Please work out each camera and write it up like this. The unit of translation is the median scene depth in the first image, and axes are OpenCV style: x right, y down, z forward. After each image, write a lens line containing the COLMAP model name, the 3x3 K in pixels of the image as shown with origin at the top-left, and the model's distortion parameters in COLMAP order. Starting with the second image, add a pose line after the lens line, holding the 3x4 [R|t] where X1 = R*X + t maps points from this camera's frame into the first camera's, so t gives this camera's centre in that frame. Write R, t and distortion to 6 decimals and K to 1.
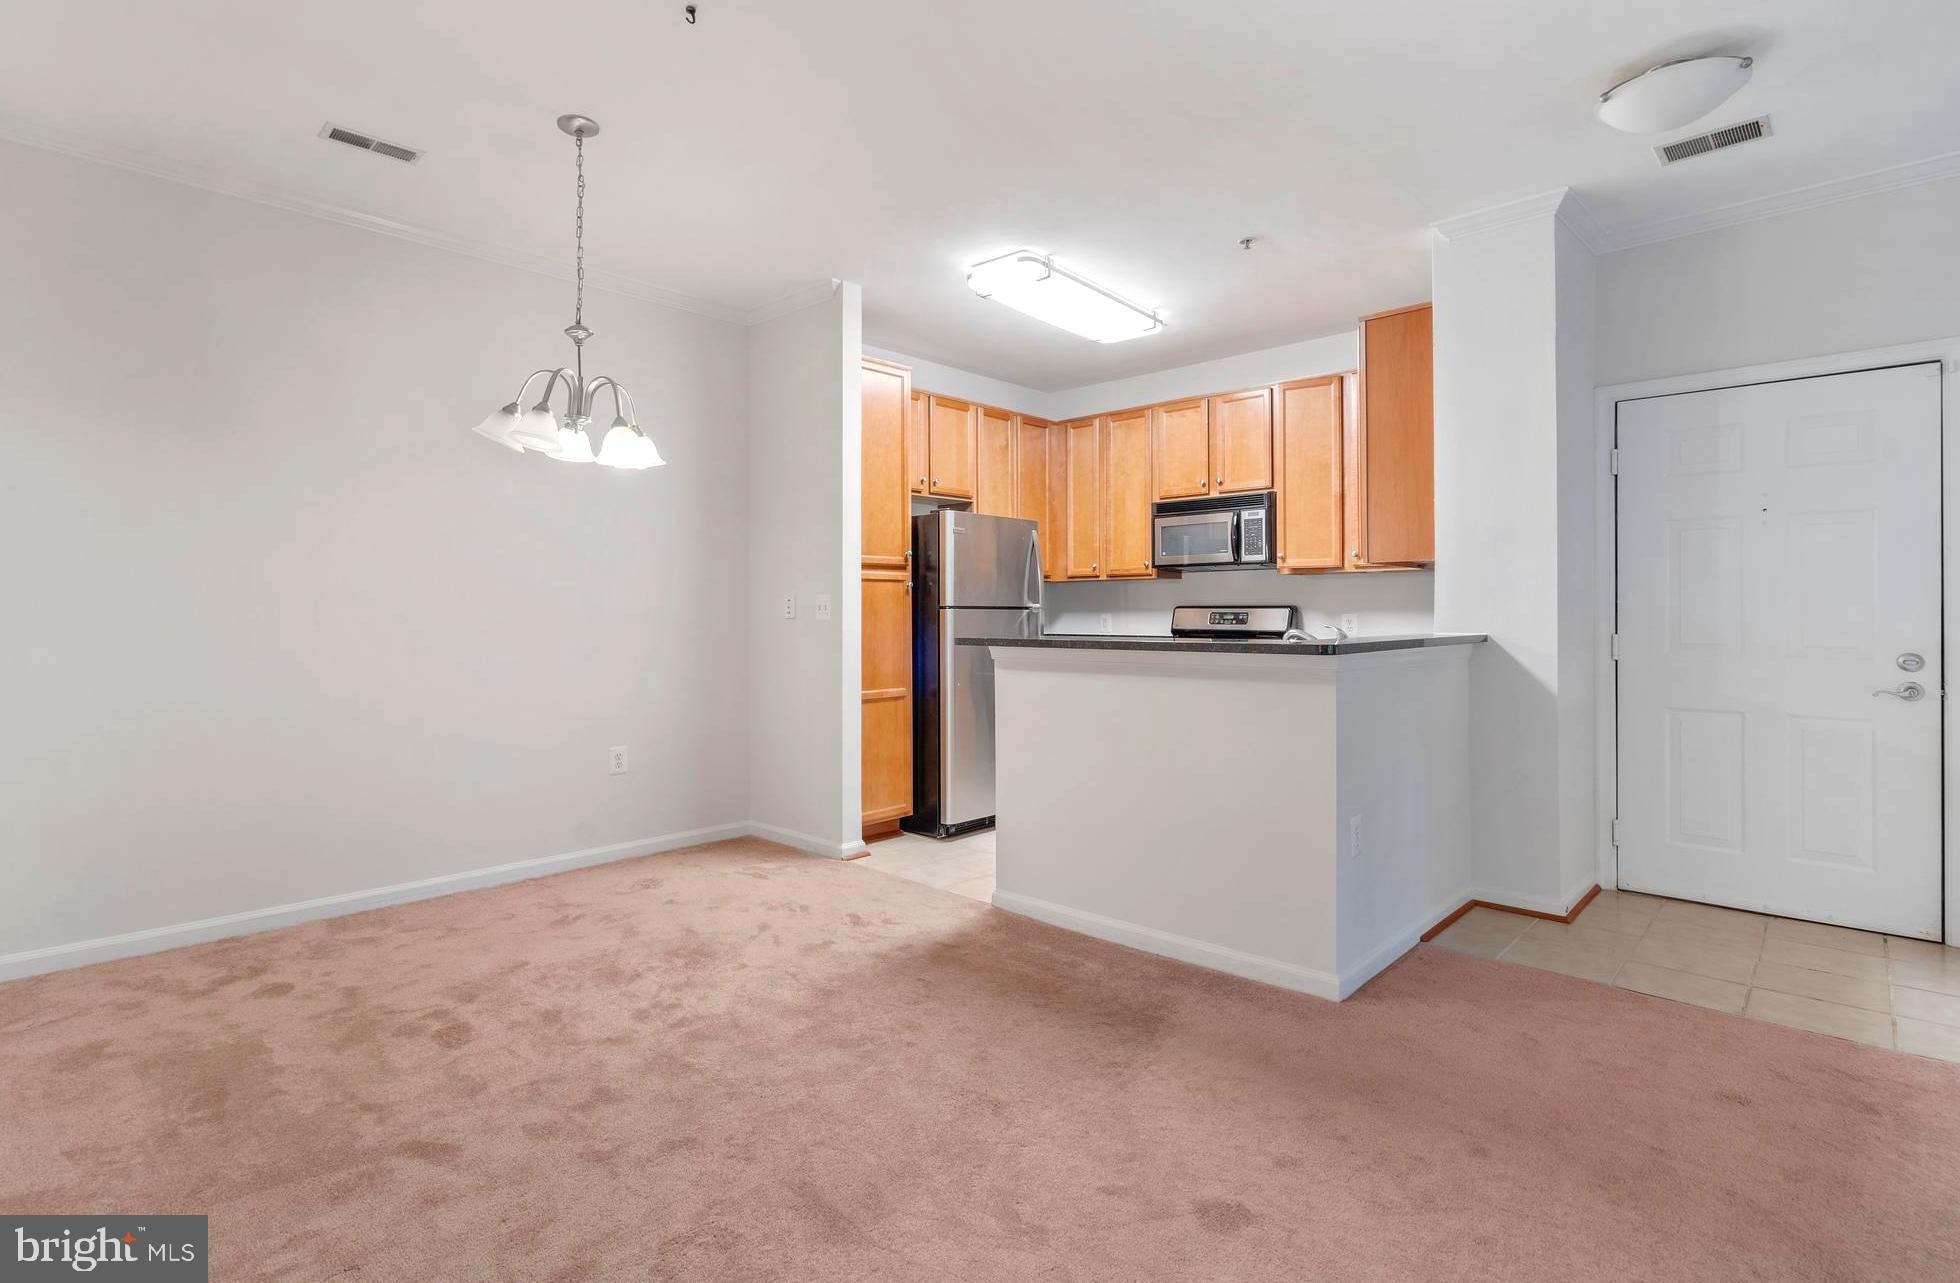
lens RADIAL K [[967.1, 0, 922.0], [0, 967.1, 614.9], [0, 0, 1]] dist [-0.003062, -0.000878]
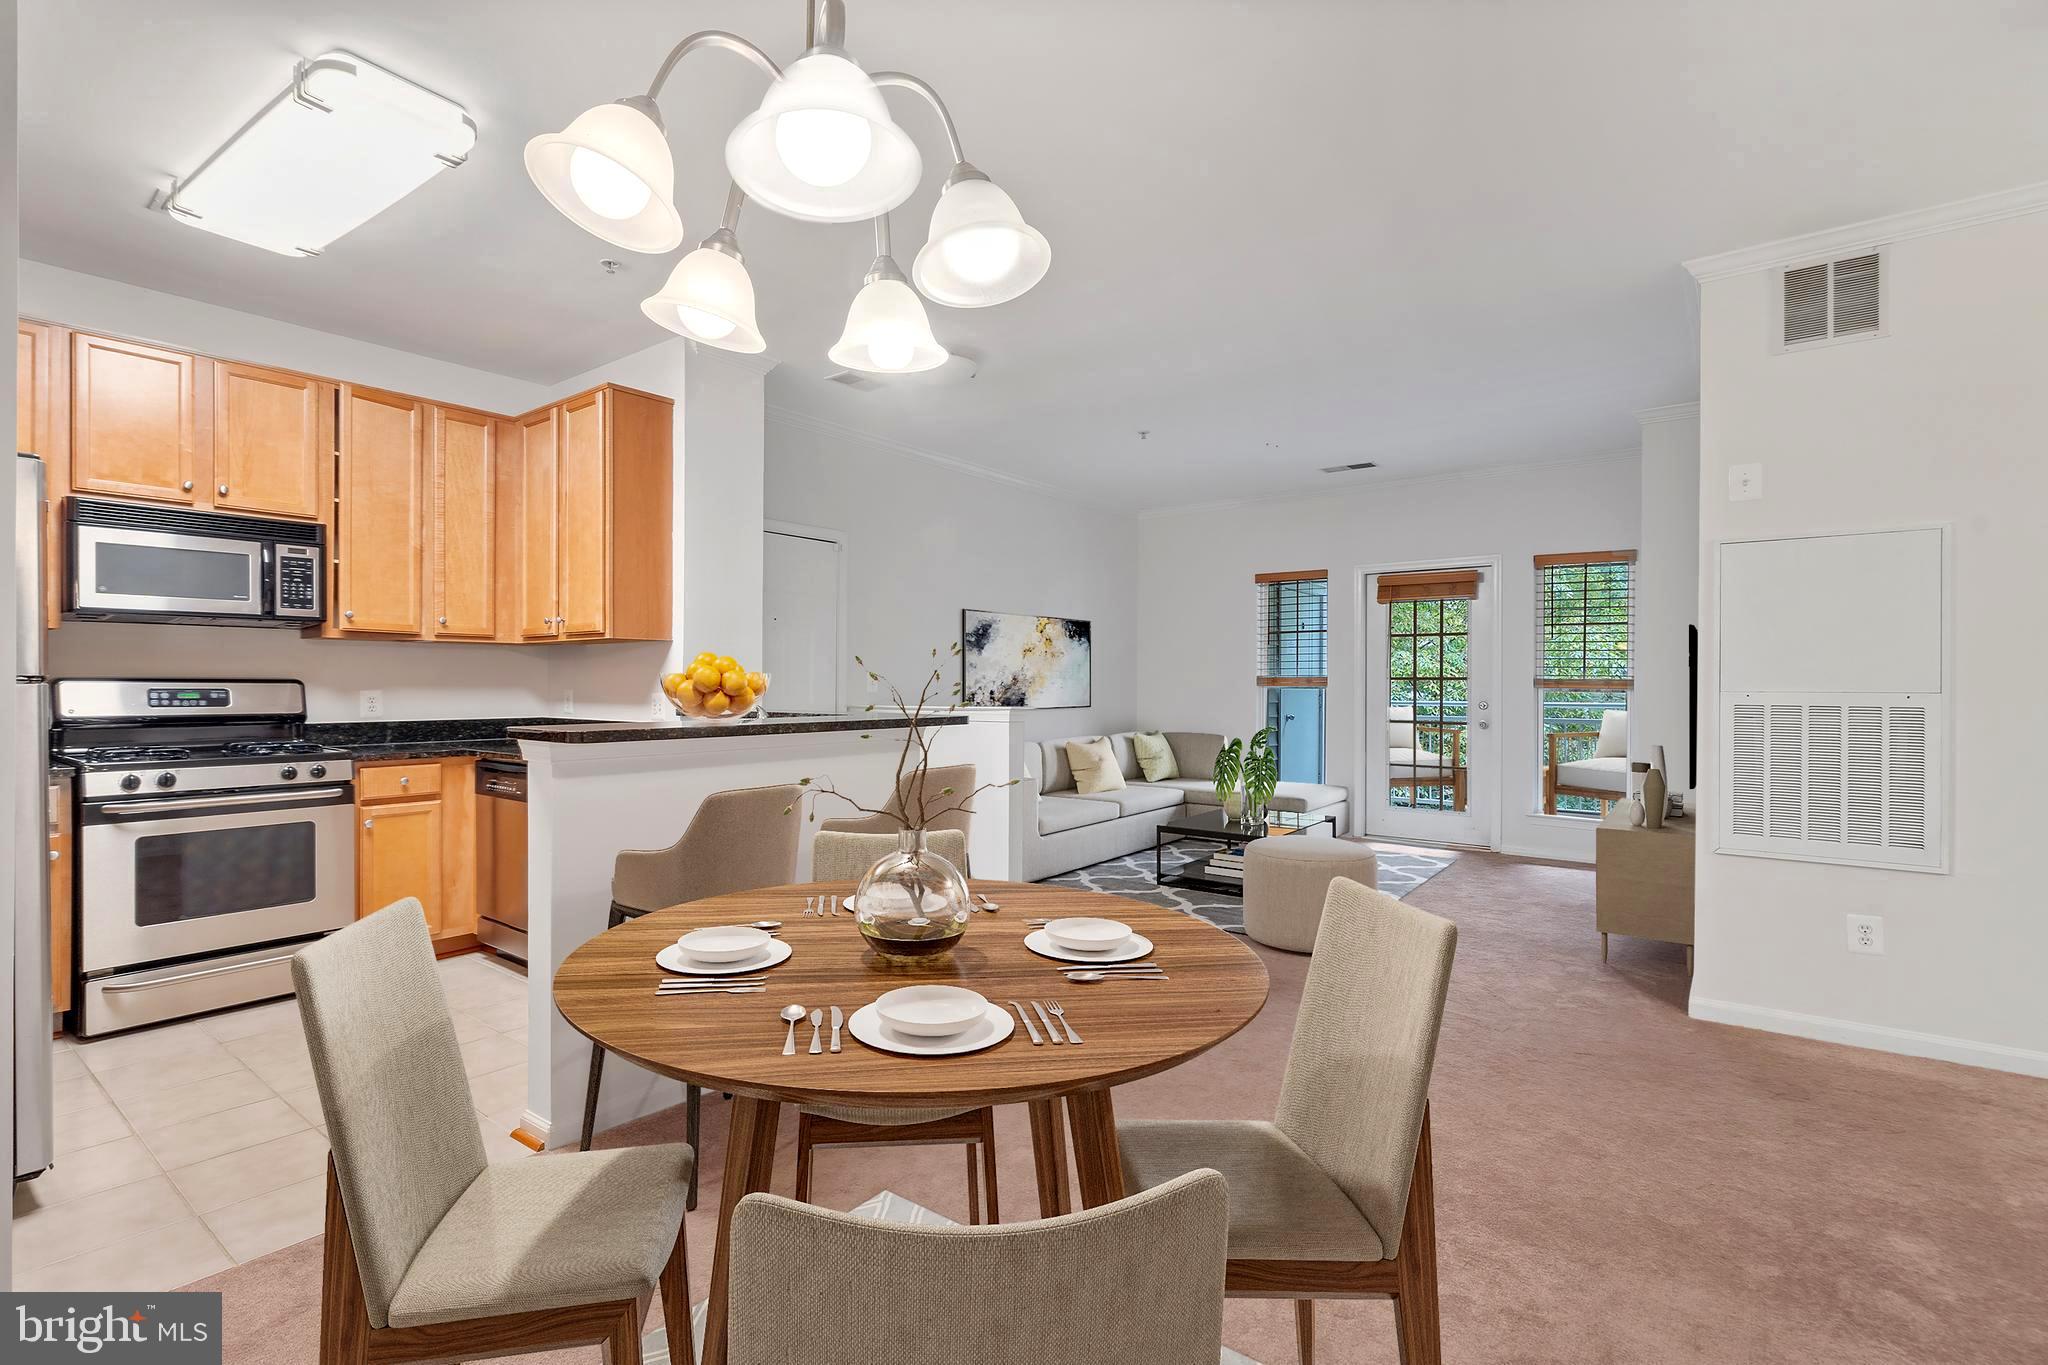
lens RADIAL K [[946.0, 0, 1018.8], [0, 946.0, 684.0], [0, 0, 1]] dist [-0.000507, 0.002848]
pose [[-0.115517, 0.001915, 0.993304, -0.406737], [0.001045, 0.999998, -0.001807, -0.004336], [-0.993305, 0.000830, -0.115519, 0.542146]]
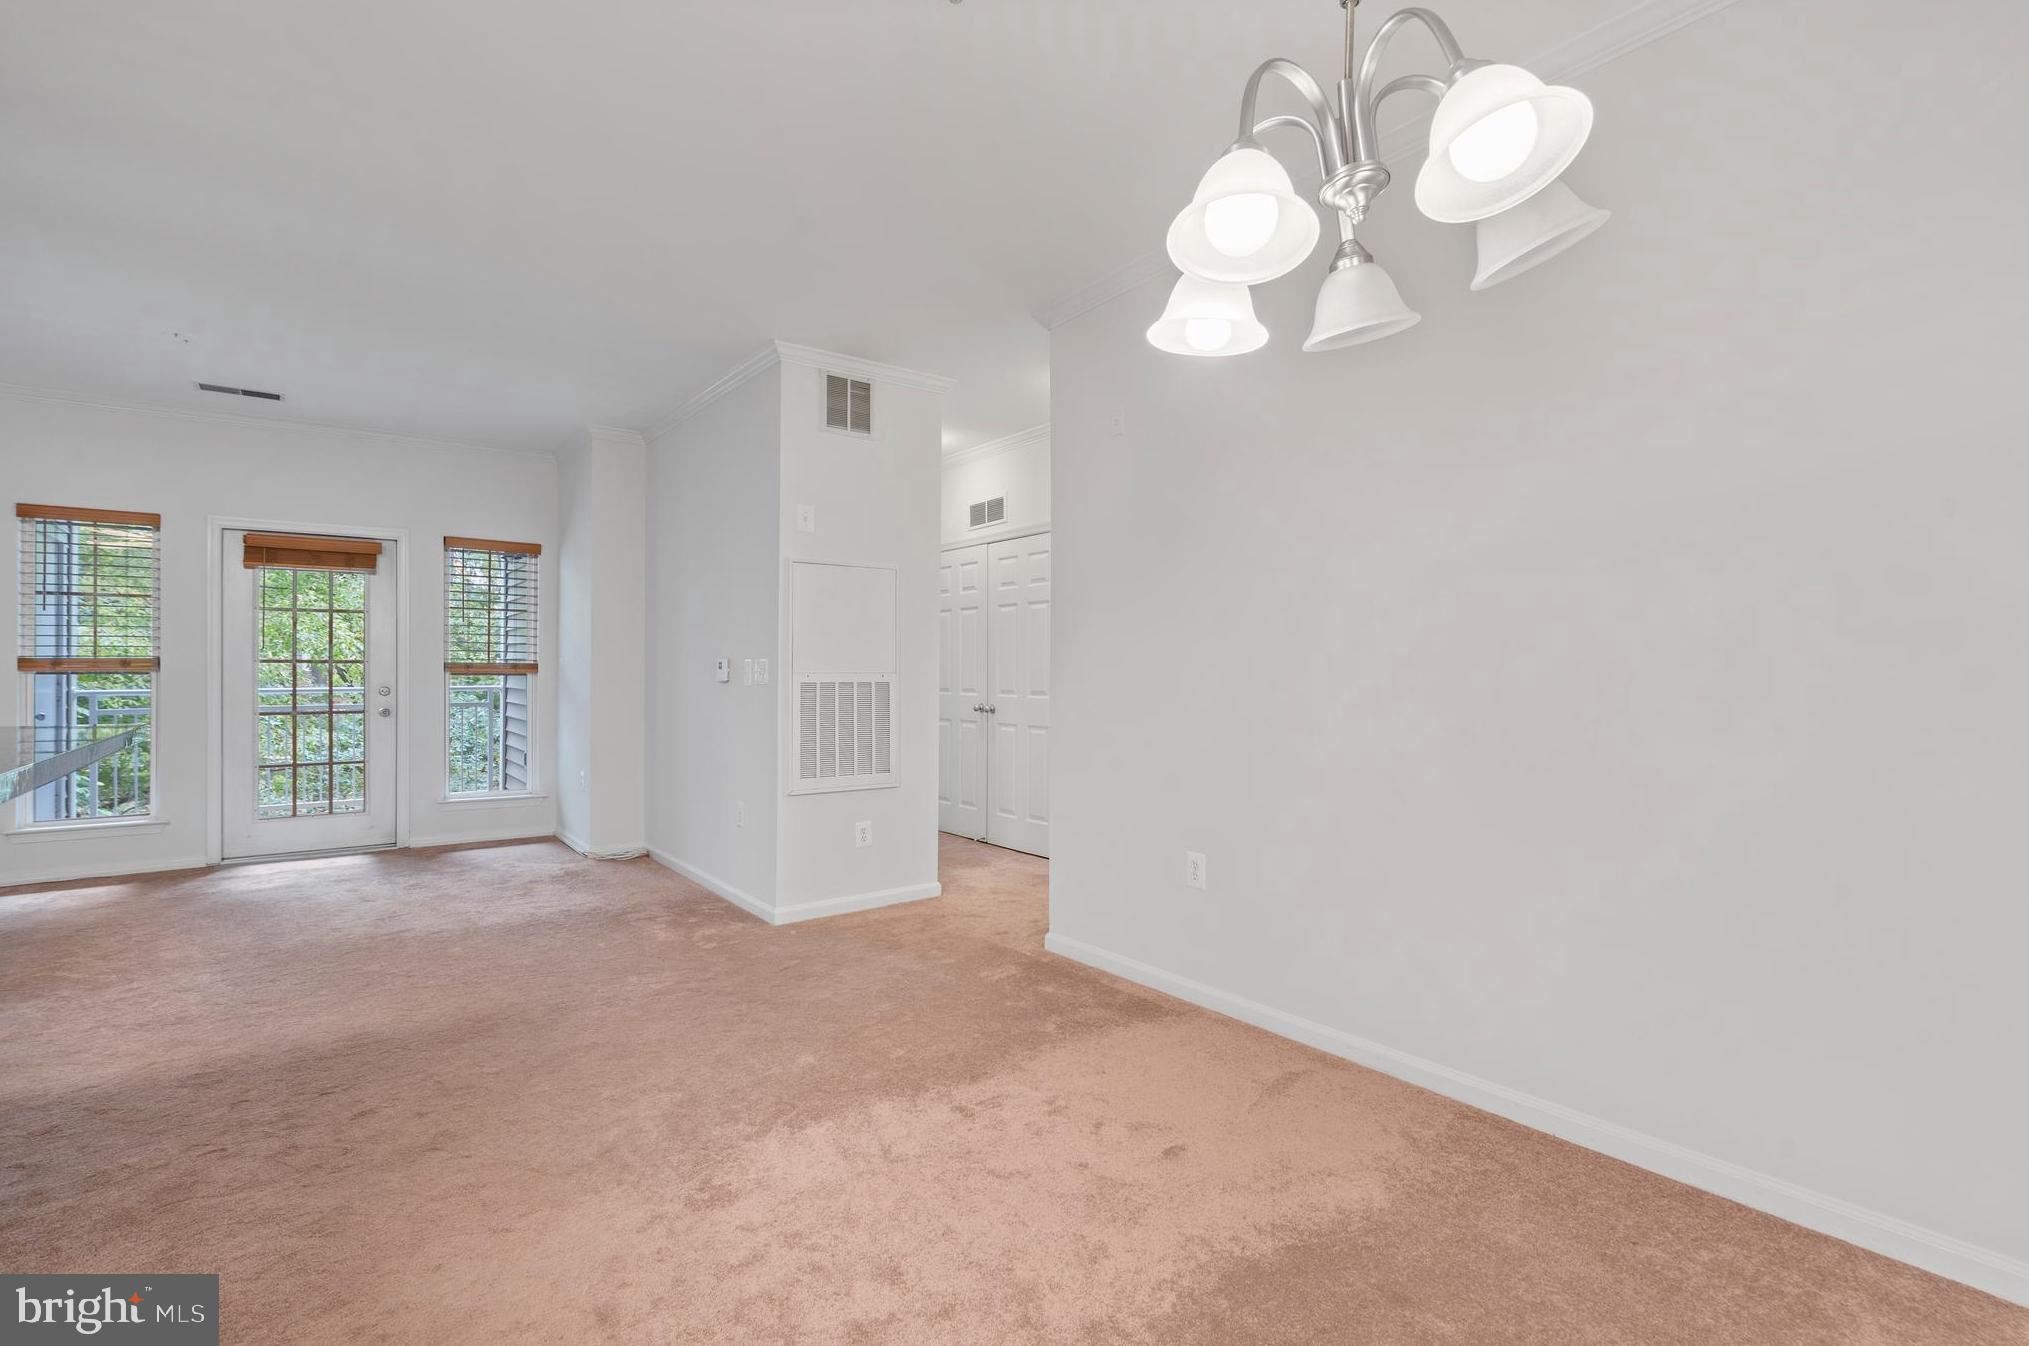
lens RADIAL K [[937.2, 0, 984.5], [0, 937.2, 667.7], [0, 0, 1]] dist [-0.000507, 0.002848]
pose [[-0.985729, 0.002505, 0.168320, -0.147339], [0.002566, 0.999997, 0.000145, -0.004189], [-0.168319, 0.000575, -0.985732, 0.786936]]
